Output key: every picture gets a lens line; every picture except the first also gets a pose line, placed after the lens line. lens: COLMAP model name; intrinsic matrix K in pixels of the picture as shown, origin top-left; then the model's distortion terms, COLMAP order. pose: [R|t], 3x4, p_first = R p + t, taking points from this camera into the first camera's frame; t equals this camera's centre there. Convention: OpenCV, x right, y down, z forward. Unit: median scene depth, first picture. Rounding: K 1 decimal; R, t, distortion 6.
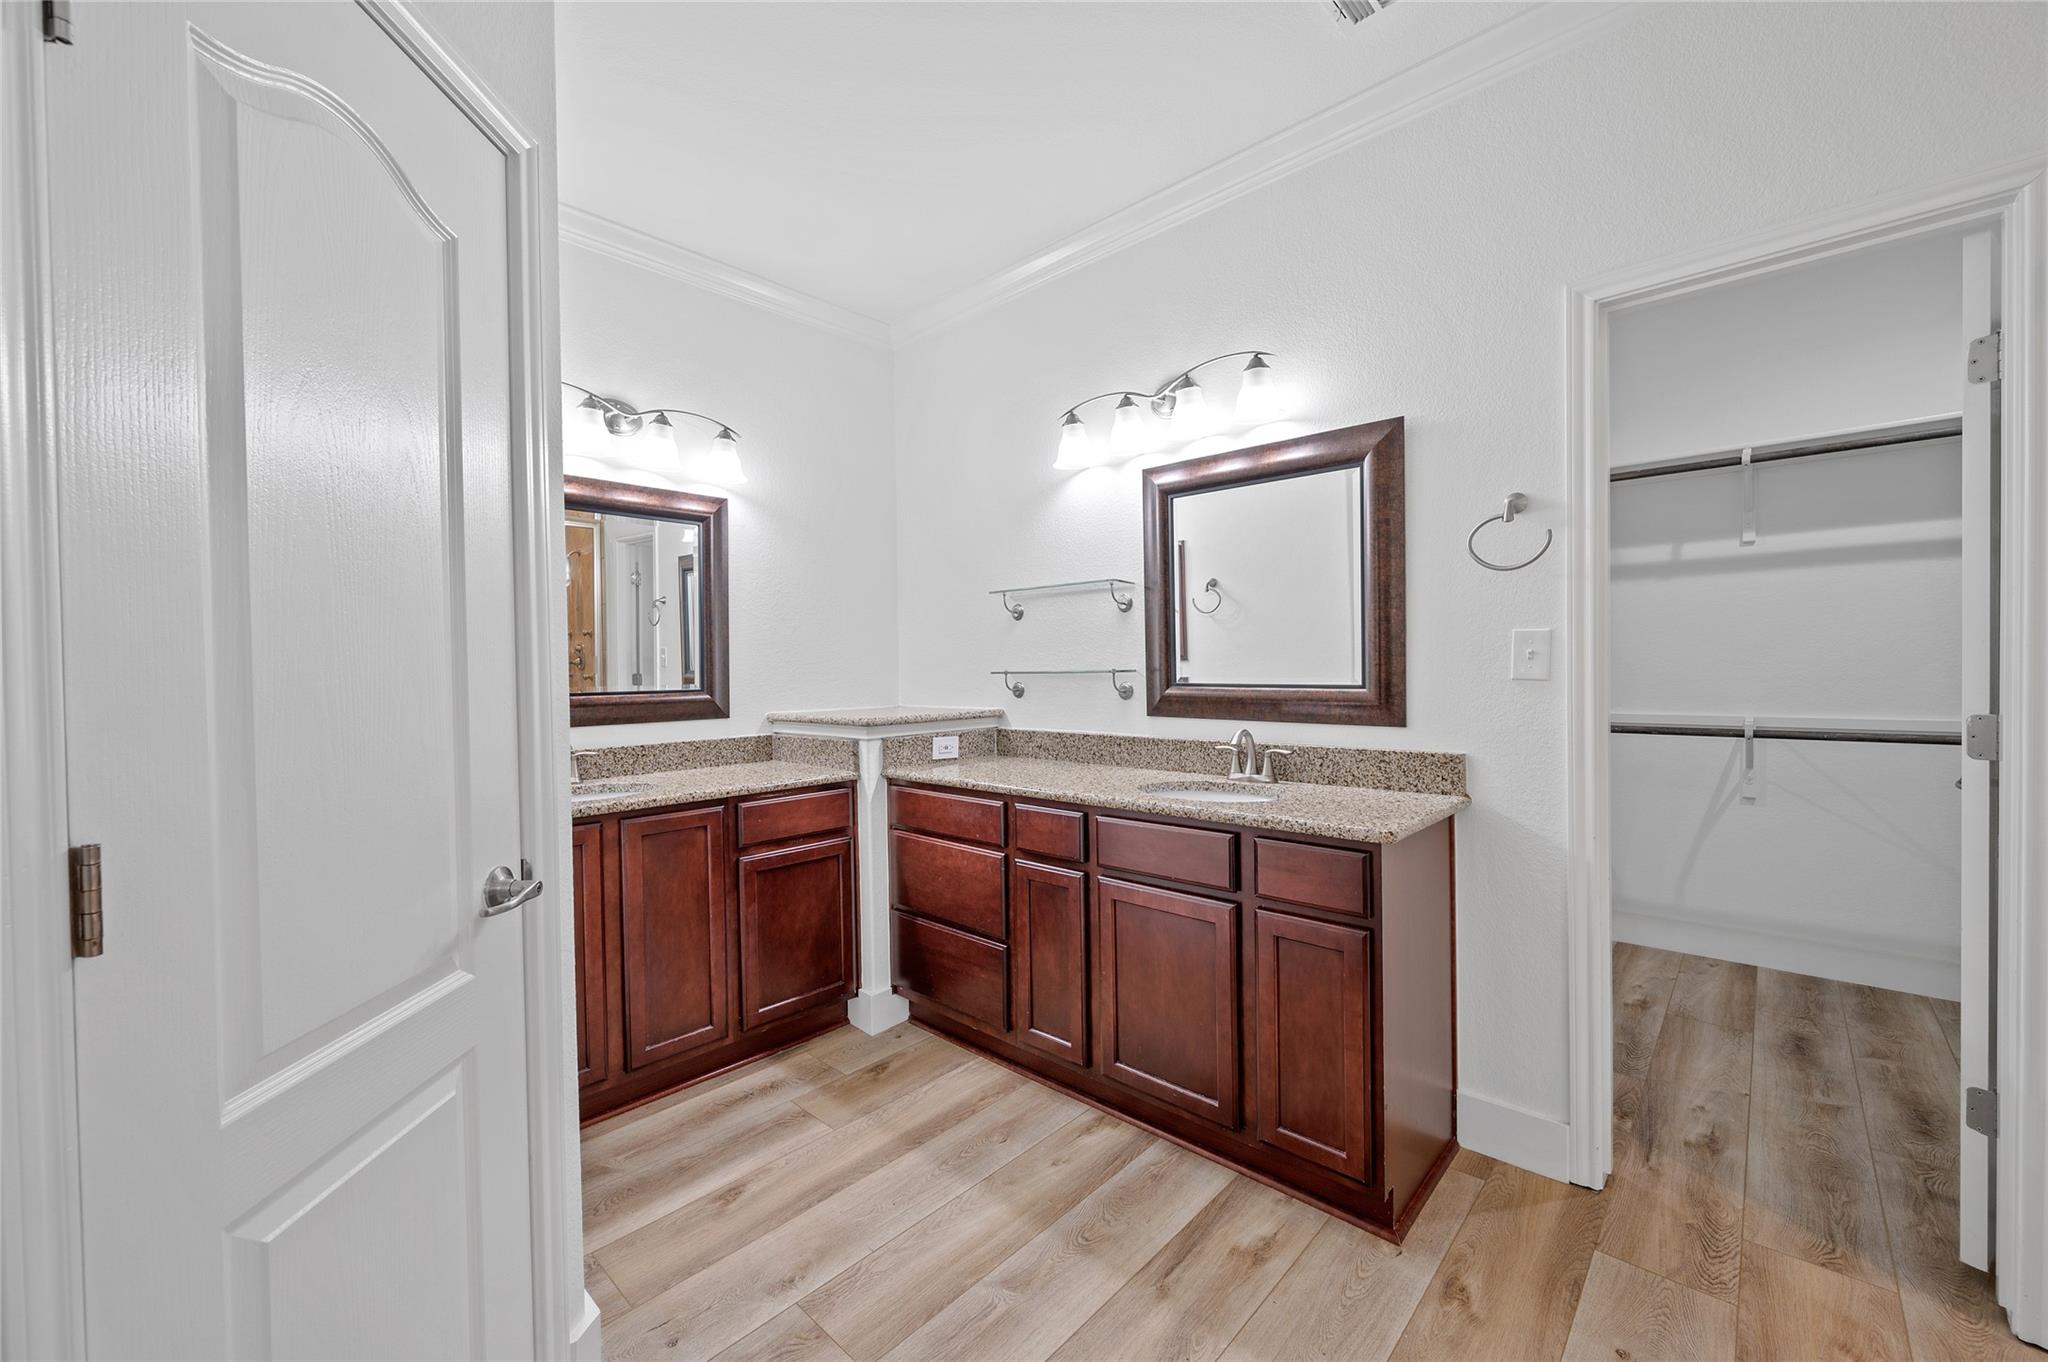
lens RADIAL K [[805.6, 0, 1024.3], [0, 805.6, 677.1], [0, 0, 1]] dist [-0.001650, 0.000655]
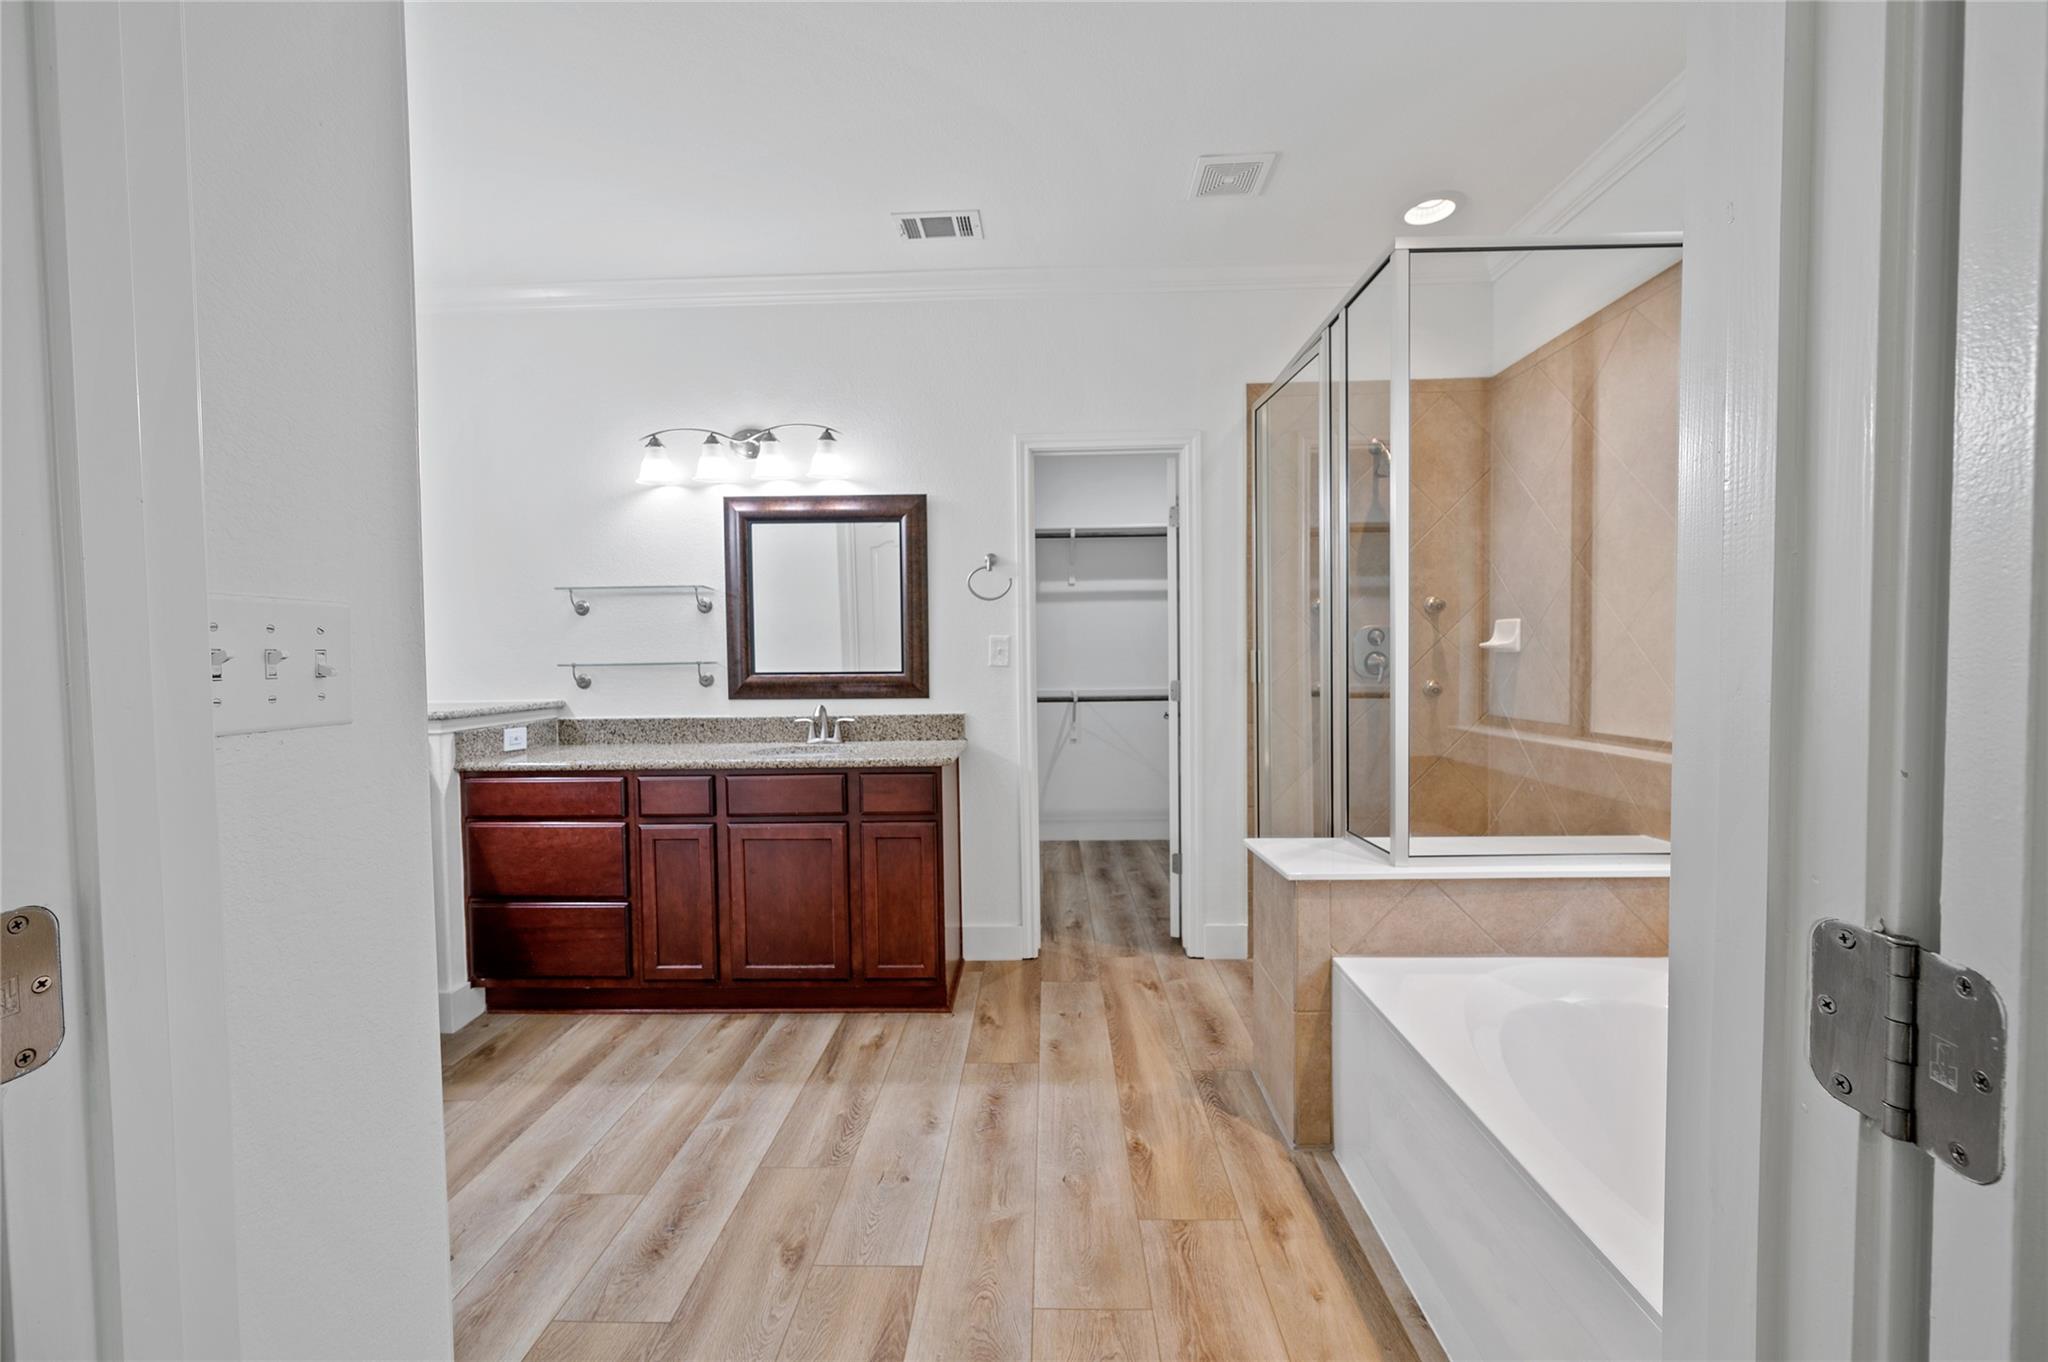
lens RADIAL K [[805.6, 0, 1023.3], [0, 805.6, 673.8], [0, 0, 1]] dist [-0.001650, 0.000655]
pose [[0.752935, -0.011694, 0.657991, -0.393091], [0.010815, 0.999927, 0.005395, 0.009062], [-0.658006, 0.003054, 0.753006, -0.262476]]
